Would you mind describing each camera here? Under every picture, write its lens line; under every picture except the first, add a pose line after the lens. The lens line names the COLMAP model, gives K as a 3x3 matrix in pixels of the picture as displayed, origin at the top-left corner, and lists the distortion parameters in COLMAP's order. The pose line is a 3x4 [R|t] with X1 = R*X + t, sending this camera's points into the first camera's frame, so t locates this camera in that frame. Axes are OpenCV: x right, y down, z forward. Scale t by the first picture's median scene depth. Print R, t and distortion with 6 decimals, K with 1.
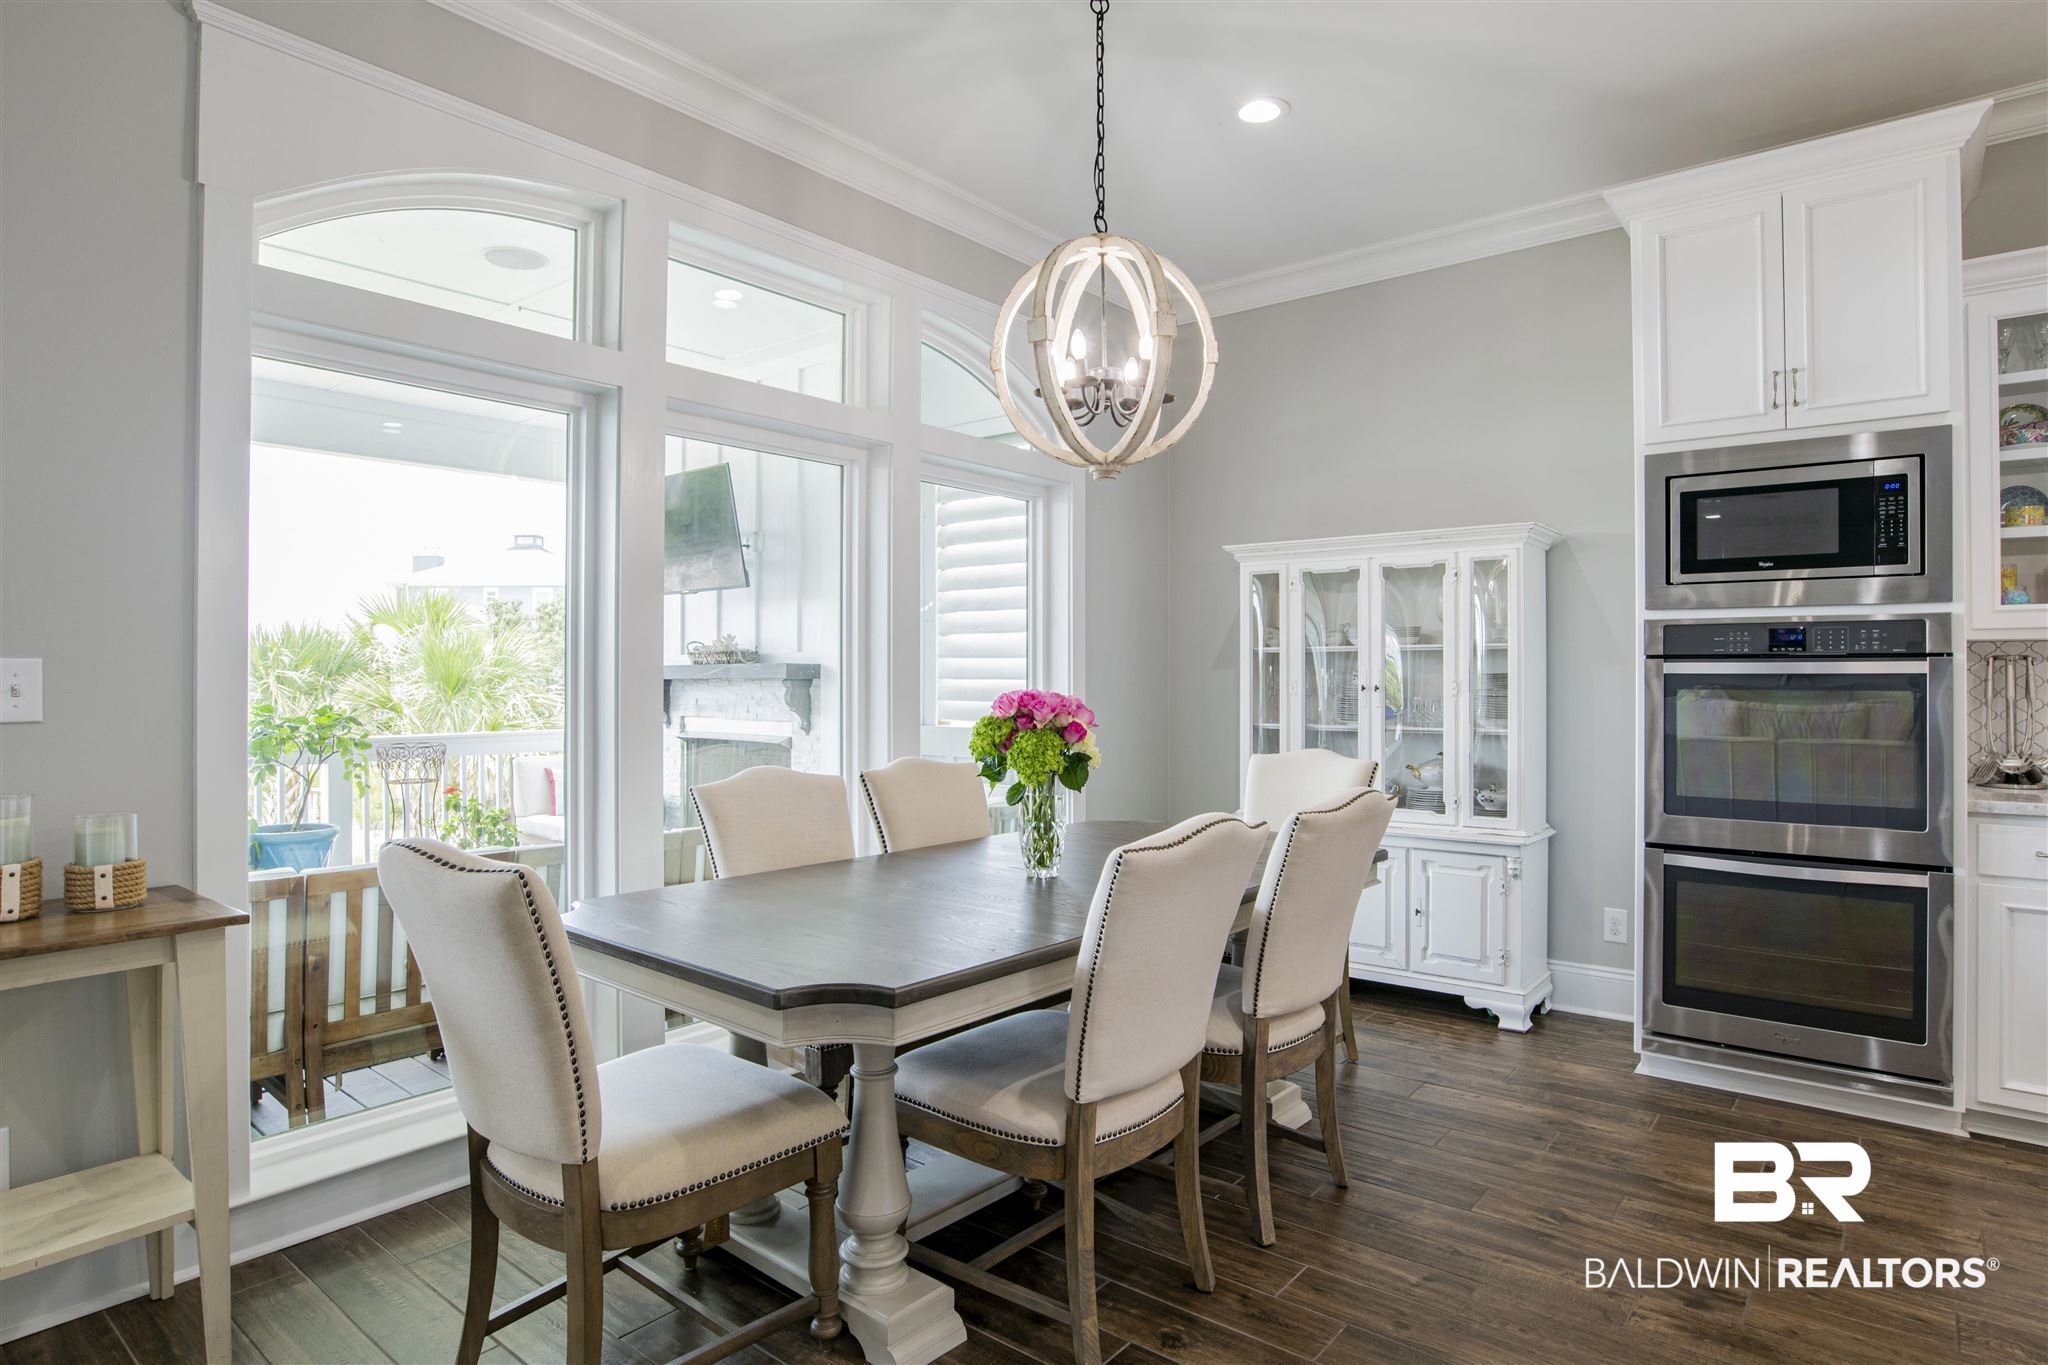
lens RADIAL K [[1122.4, 0, 1022.7], [0, 1122.4, 672.7], [0, 0, 1]] dist [-0.047218, 0.012632]
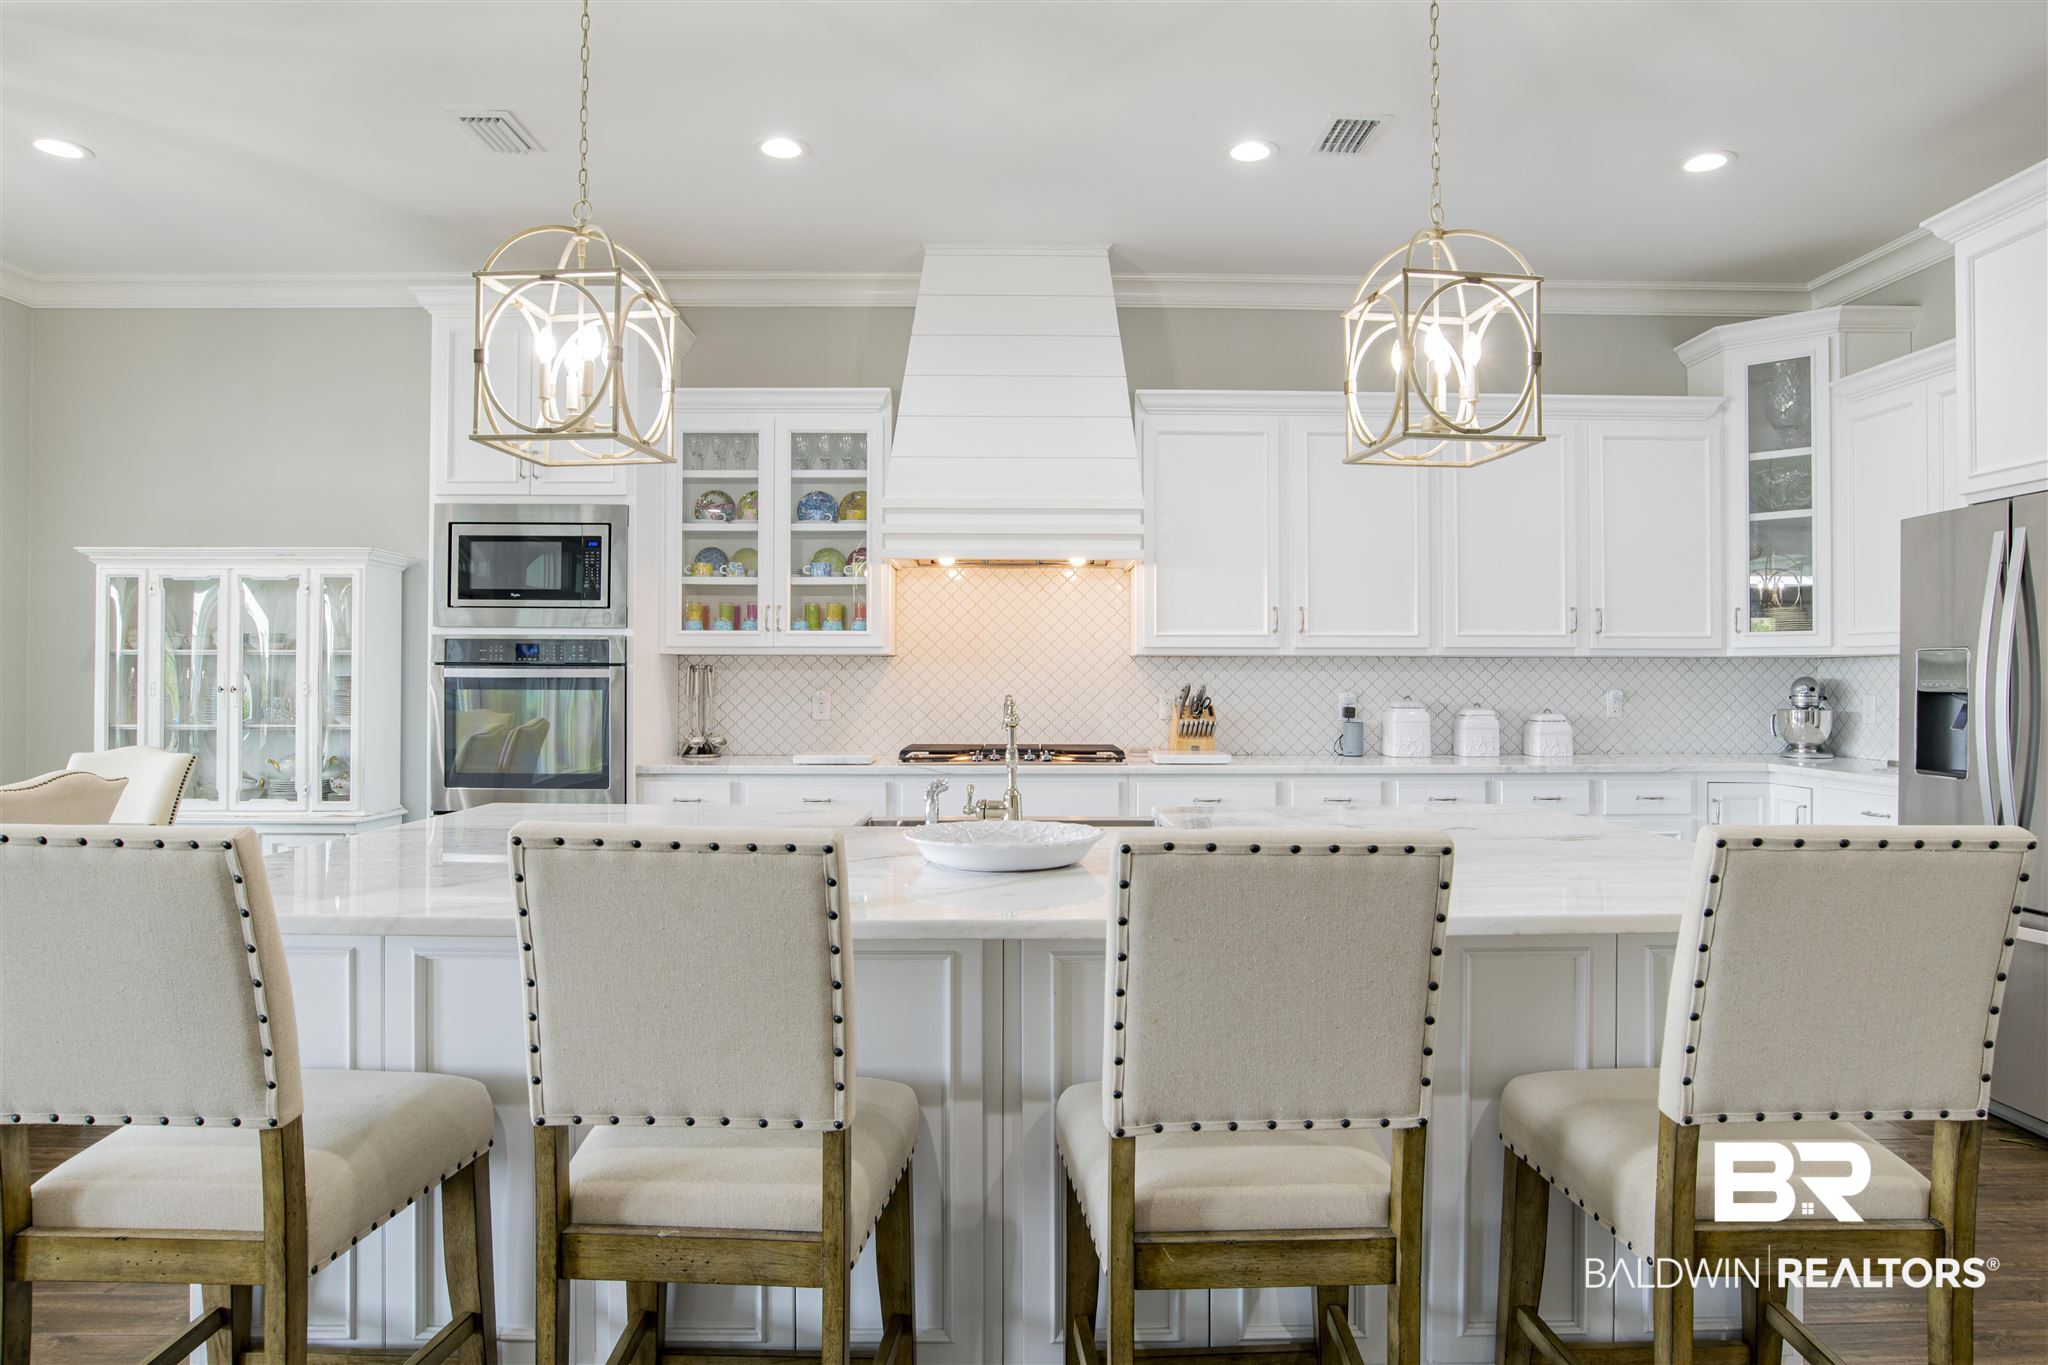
lens RADIAL K [[1248.5, 0, 1023.1], [0, 1248.5, 668.1], [0, 0, 1]] dist [-0.048199, 0.005163]
pose [[0.761060, 0.005964, 0.648654, 0.166771], [-0.004780, 0.999982, -0.003587, -0.007649], [-0.648664, -0.000371, 0.761075, -0.522289]]
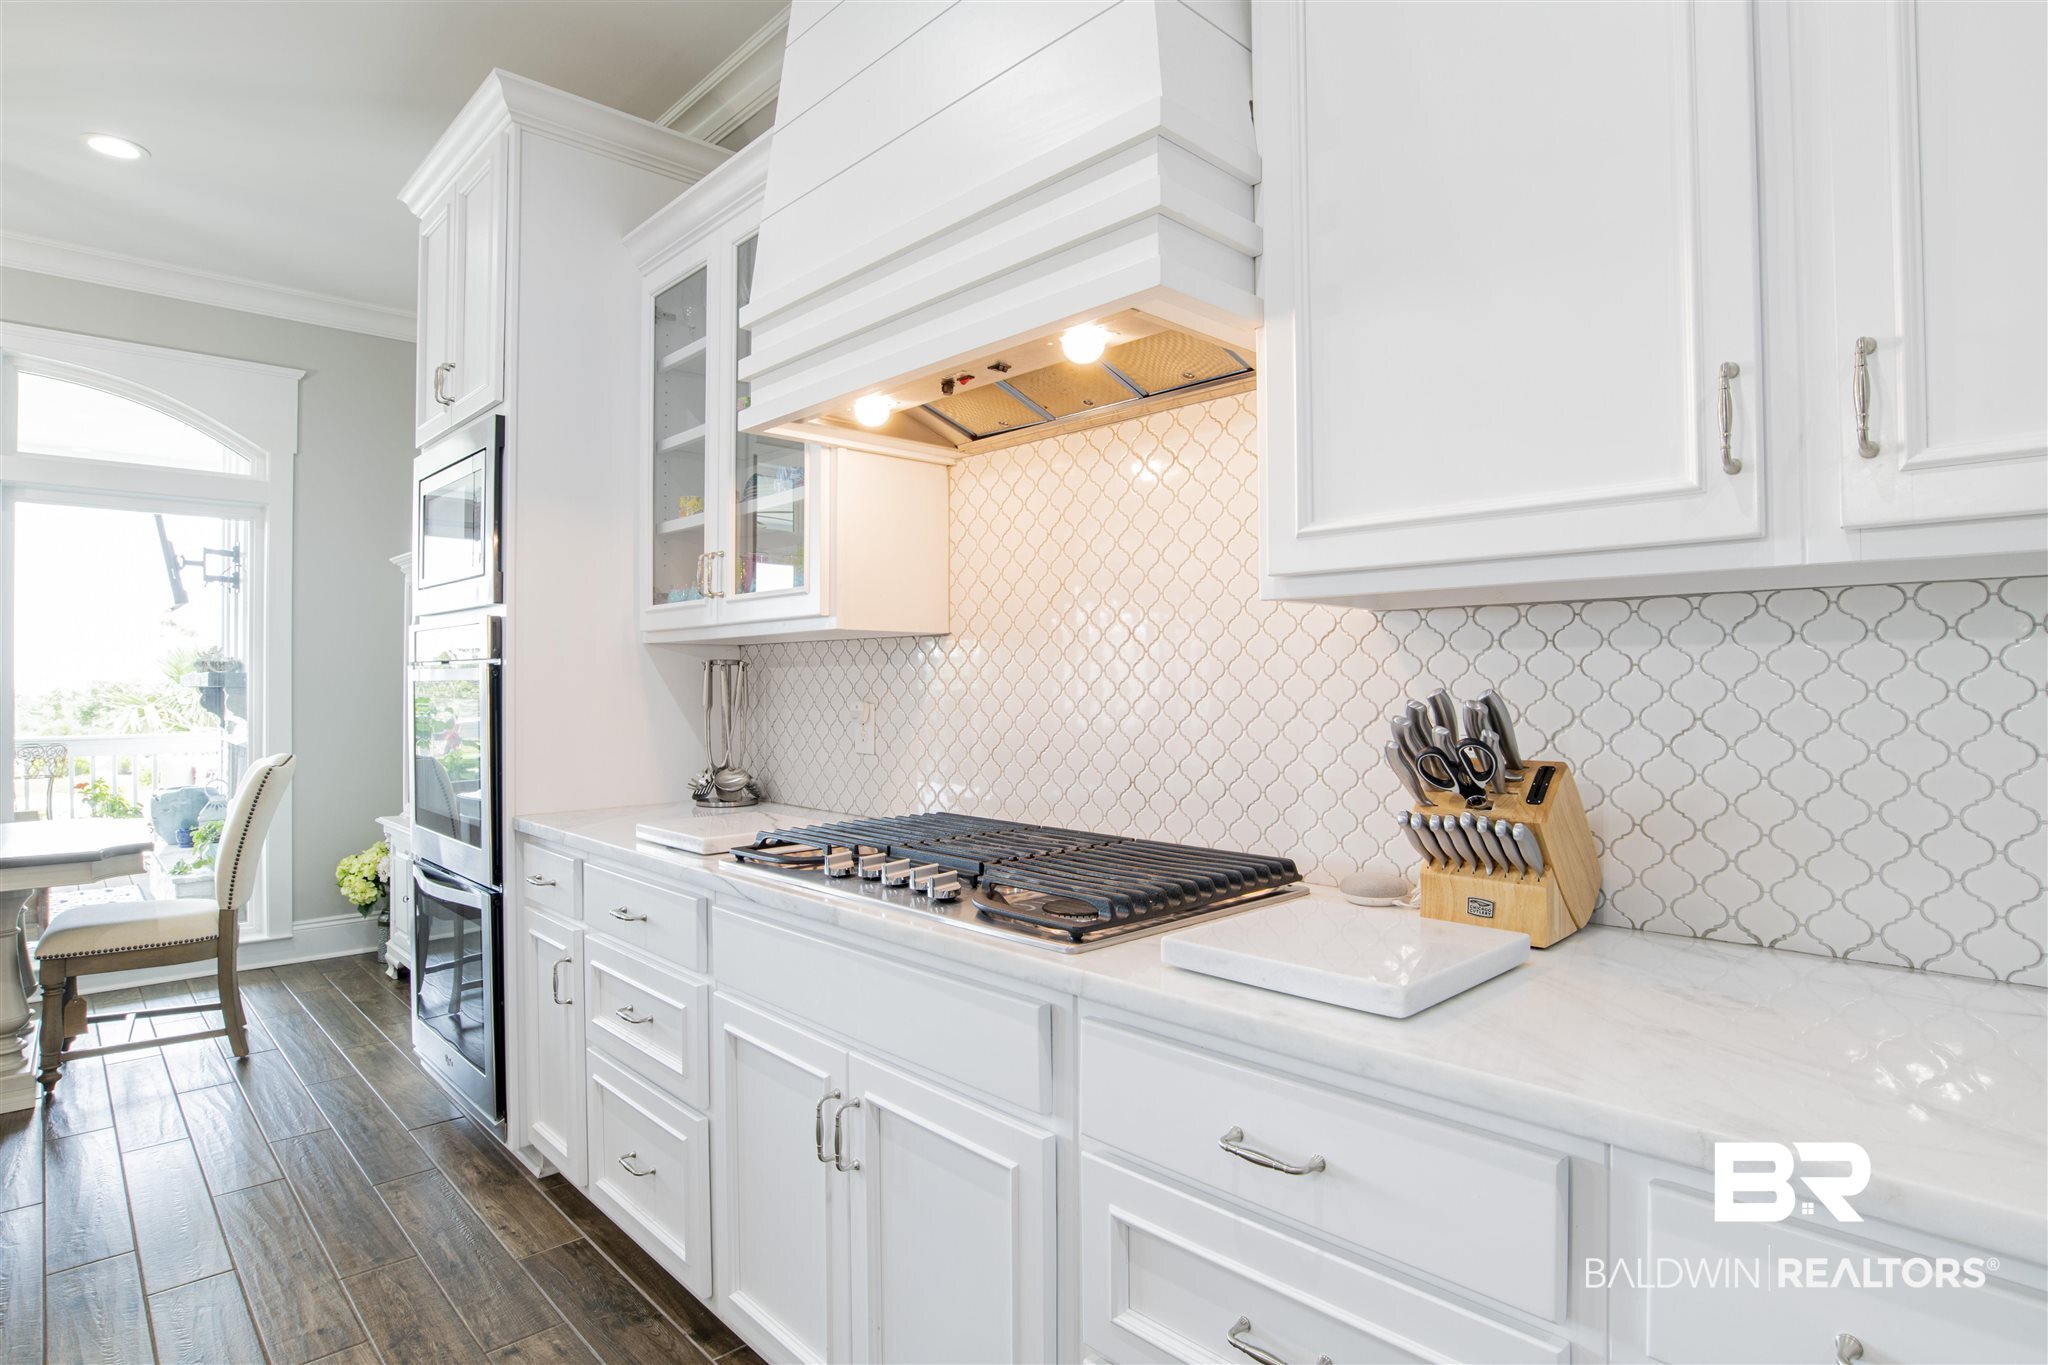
lens RADIAL K [[1072.6, 0, 1029.4], [0, 1072.6, 673.9], [0, 0, 1]] dist [-0.043042, 0.008989]
pose [[0.993505, -0.004777, -0.113688, 1.255079], [0.004451, 0.999985, -0.003123, 0.000102], [0.113701, 0.002596, 0.993512, 0.134034]]
